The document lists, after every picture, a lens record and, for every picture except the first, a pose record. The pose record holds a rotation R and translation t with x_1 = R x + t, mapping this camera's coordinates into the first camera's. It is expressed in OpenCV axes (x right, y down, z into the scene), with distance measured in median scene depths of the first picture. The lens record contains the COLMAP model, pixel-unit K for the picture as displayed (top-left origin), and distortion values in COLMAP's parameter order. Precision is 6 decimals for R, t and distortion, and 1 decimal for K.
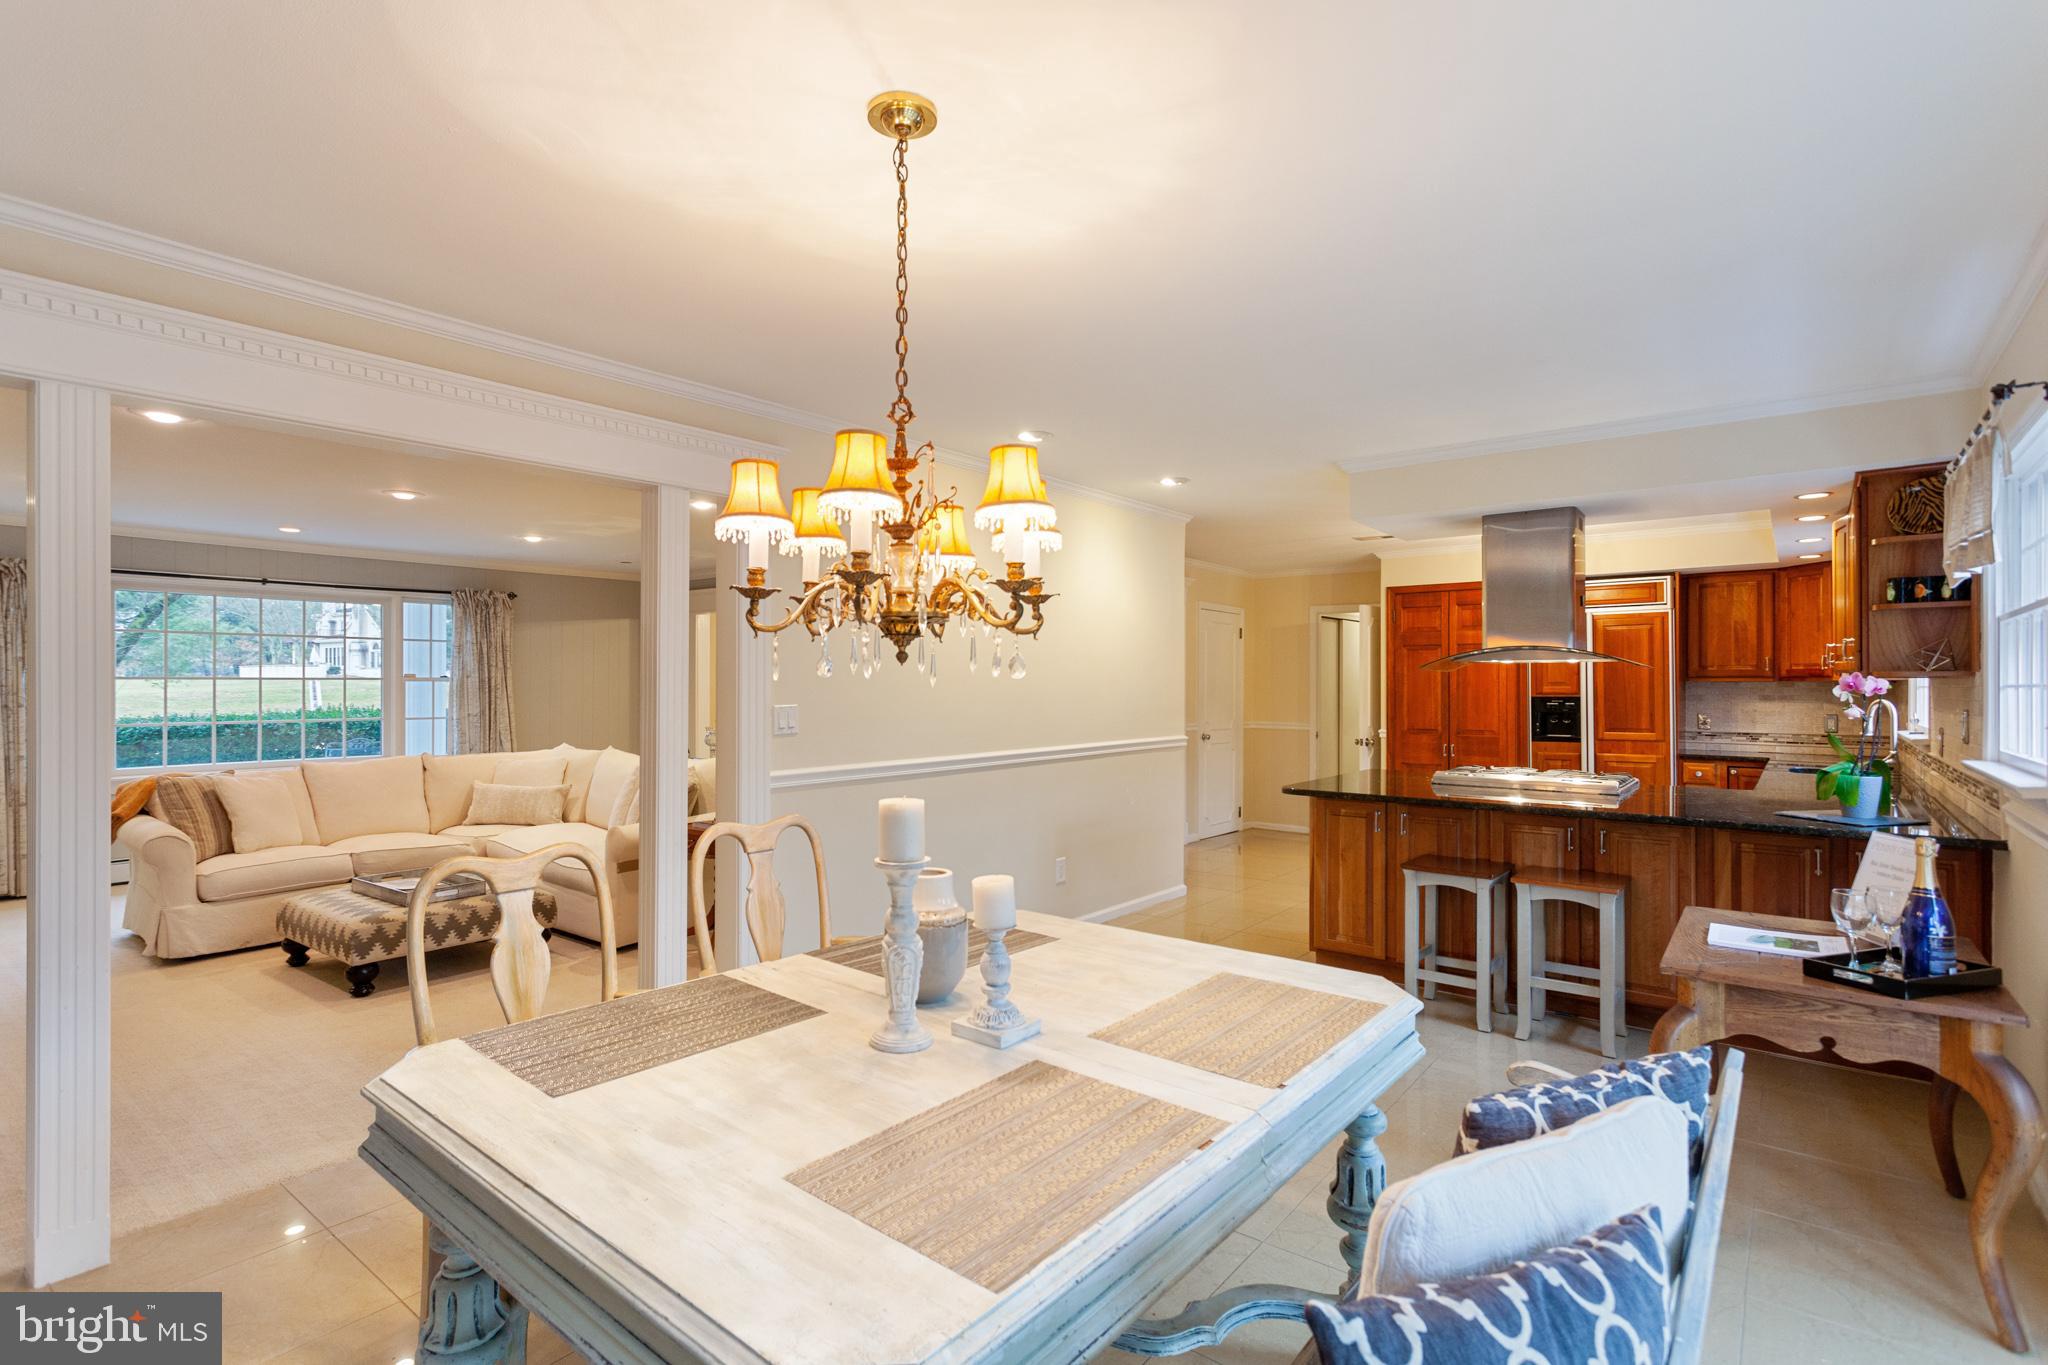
lens RADIAL K [[988.4, 0, 996.8], [0, 988.4, 691.6], [0, 0, 1]] dist [0.016750, 0.000270]
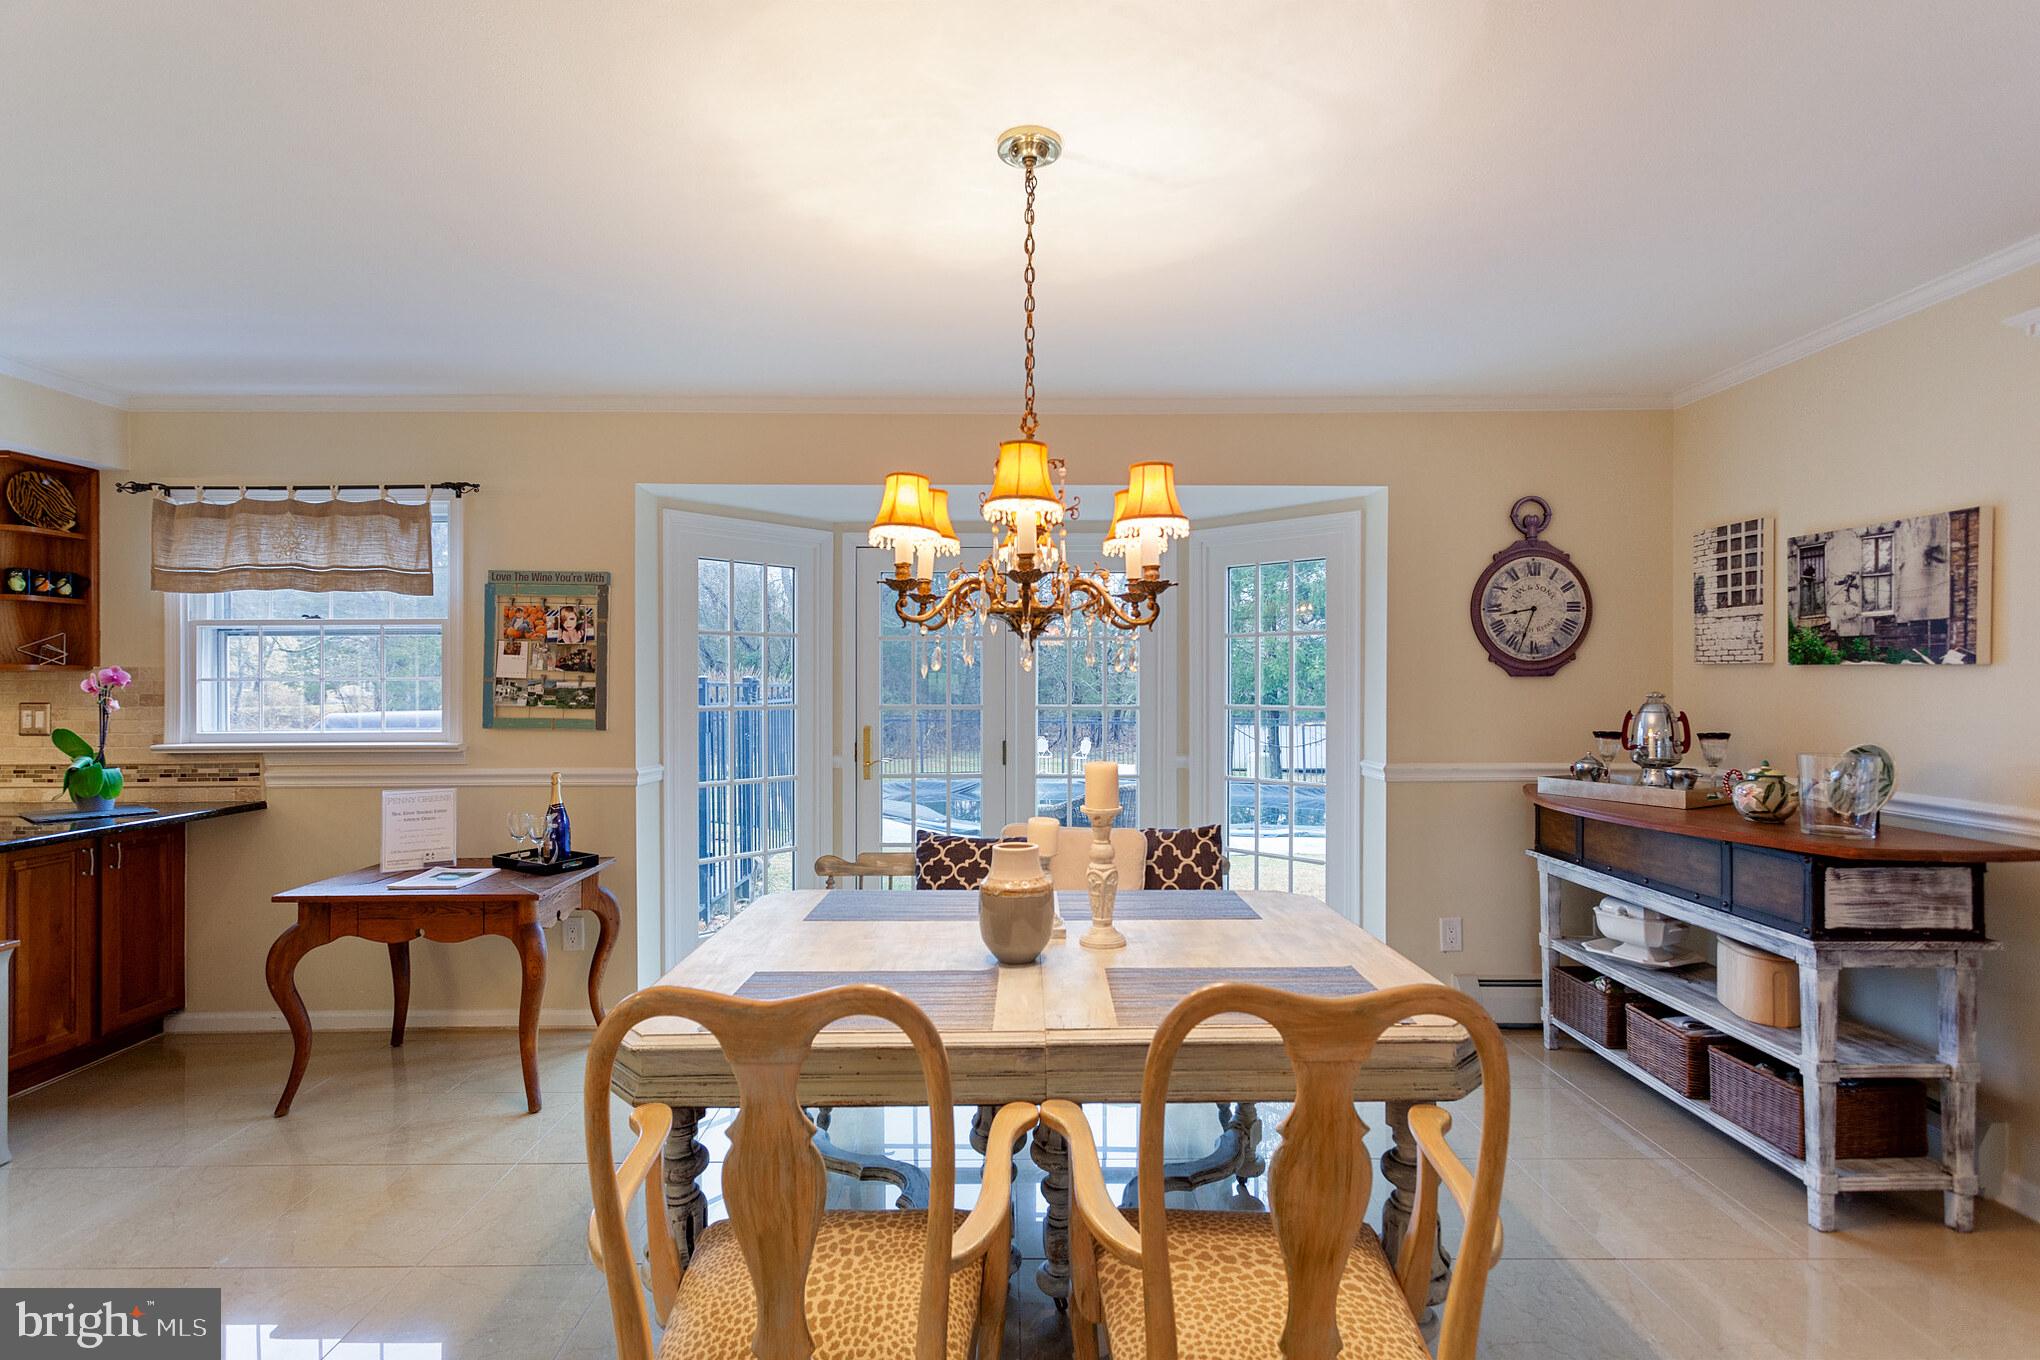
lens RADIAL K [[970.8, 0, 1013.8], [0, 970.8, 691.2], [0, 0, 1]] dist [0.002516, 0.000577]
pose [[-0.649548, -0.011283, 0.760237, -0.239906], [0.003991, 0.999826, 0.018249, -0.004110], [-0.760311, 0.014888, -0.649389, 0.469923]]
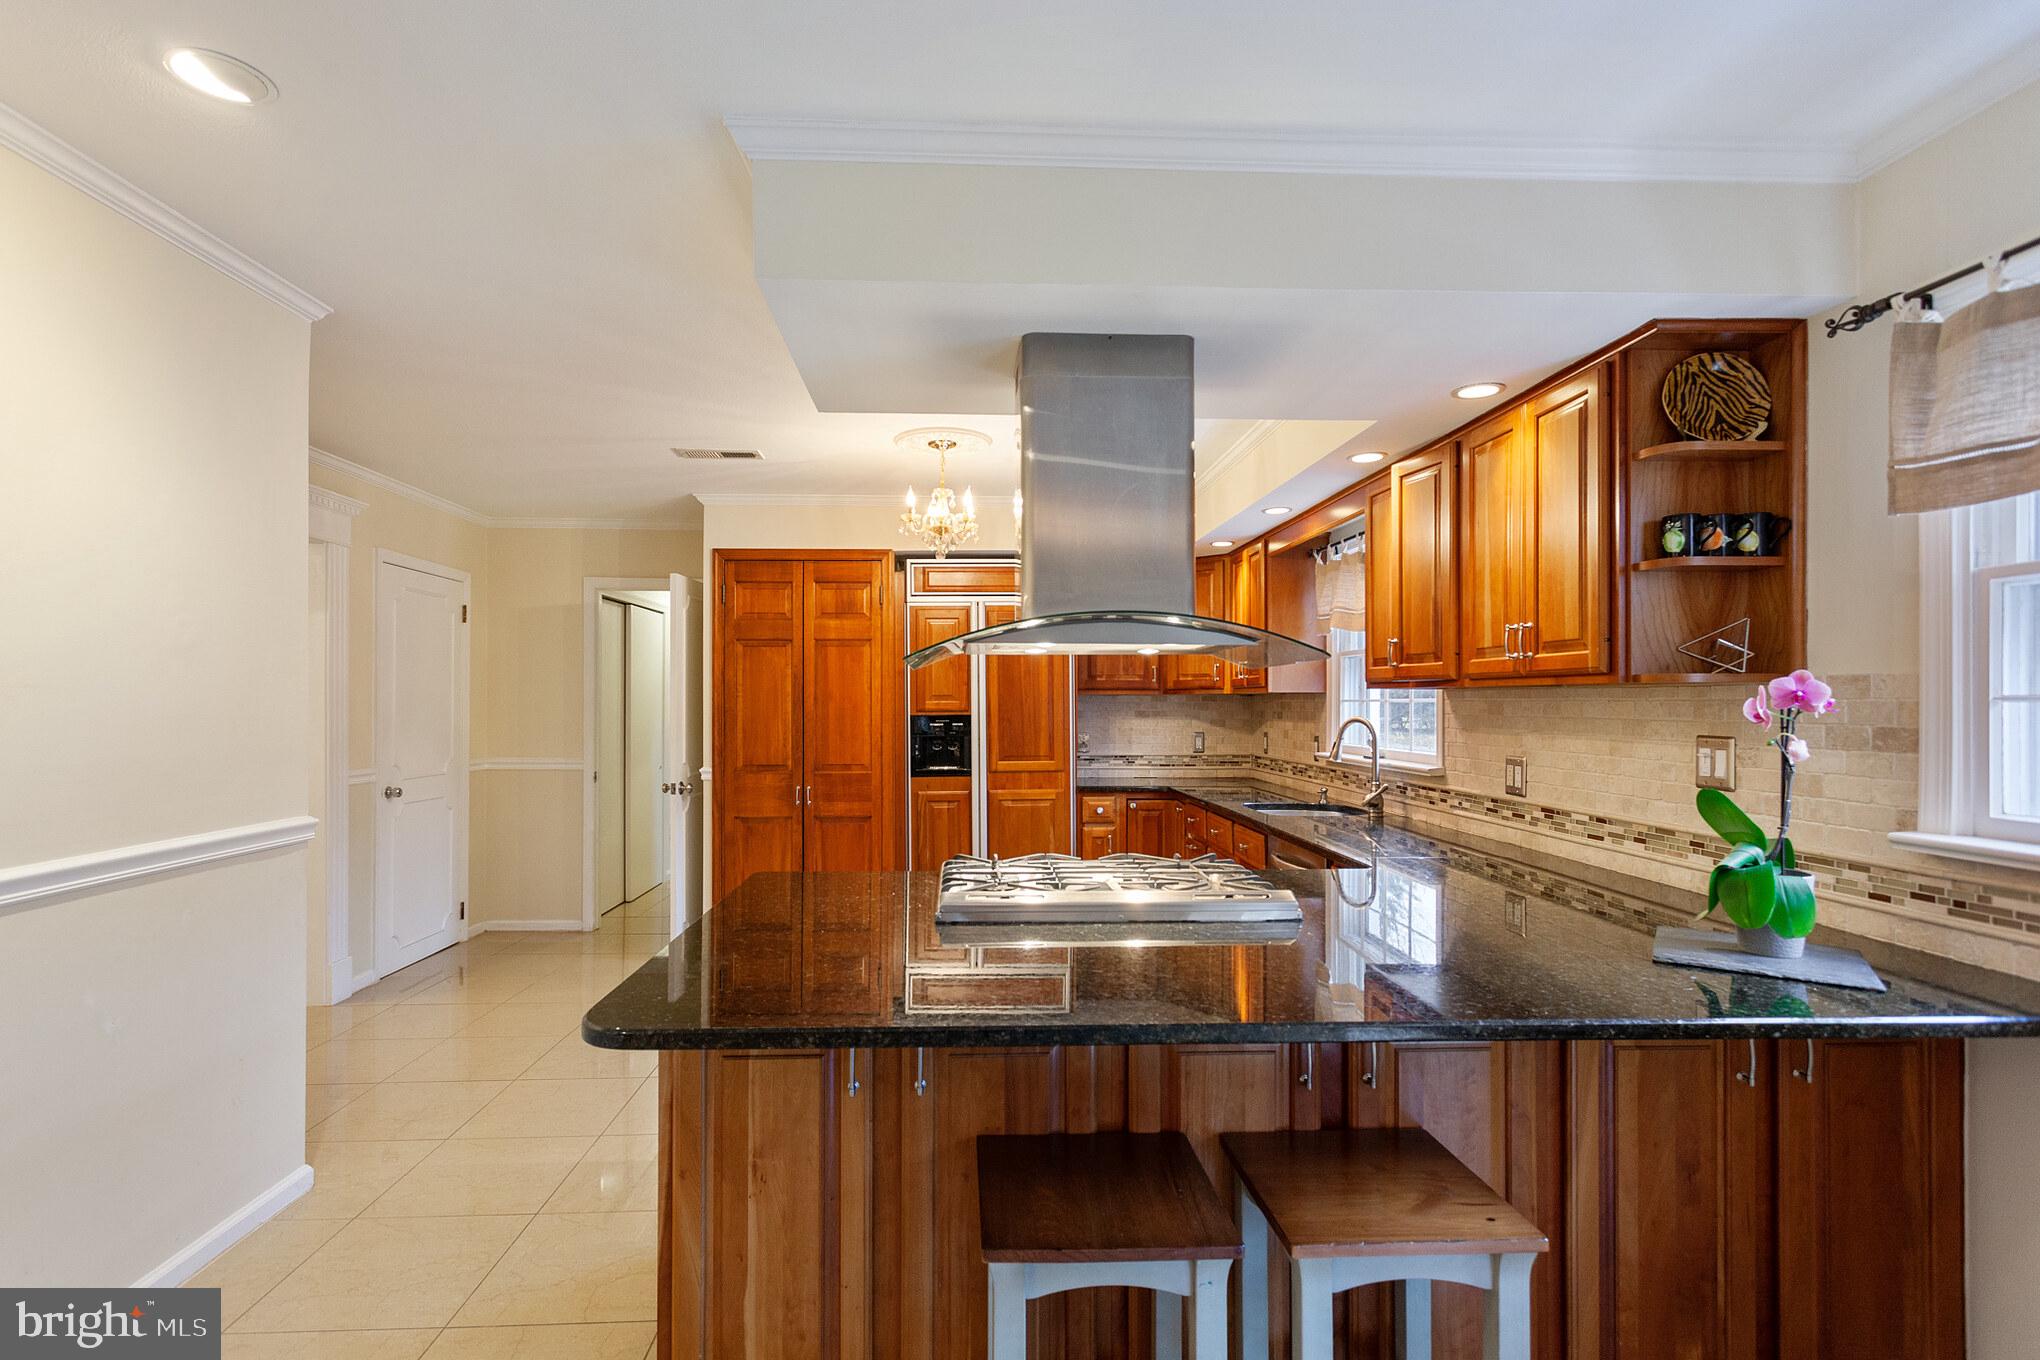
lens RADIAL K [[970.8, 0, 1013.8], [0, 970.8, 691.2], [0, 0, 1]] dist [0.002516, 0.000577]
pose [[0.731996, 0.006213, 0.681281, 0.117788], [0.004936, 0.999884, -0.014422, -0.001811], [-0.681291, 0.013920, 0.731880, 0.452311]]
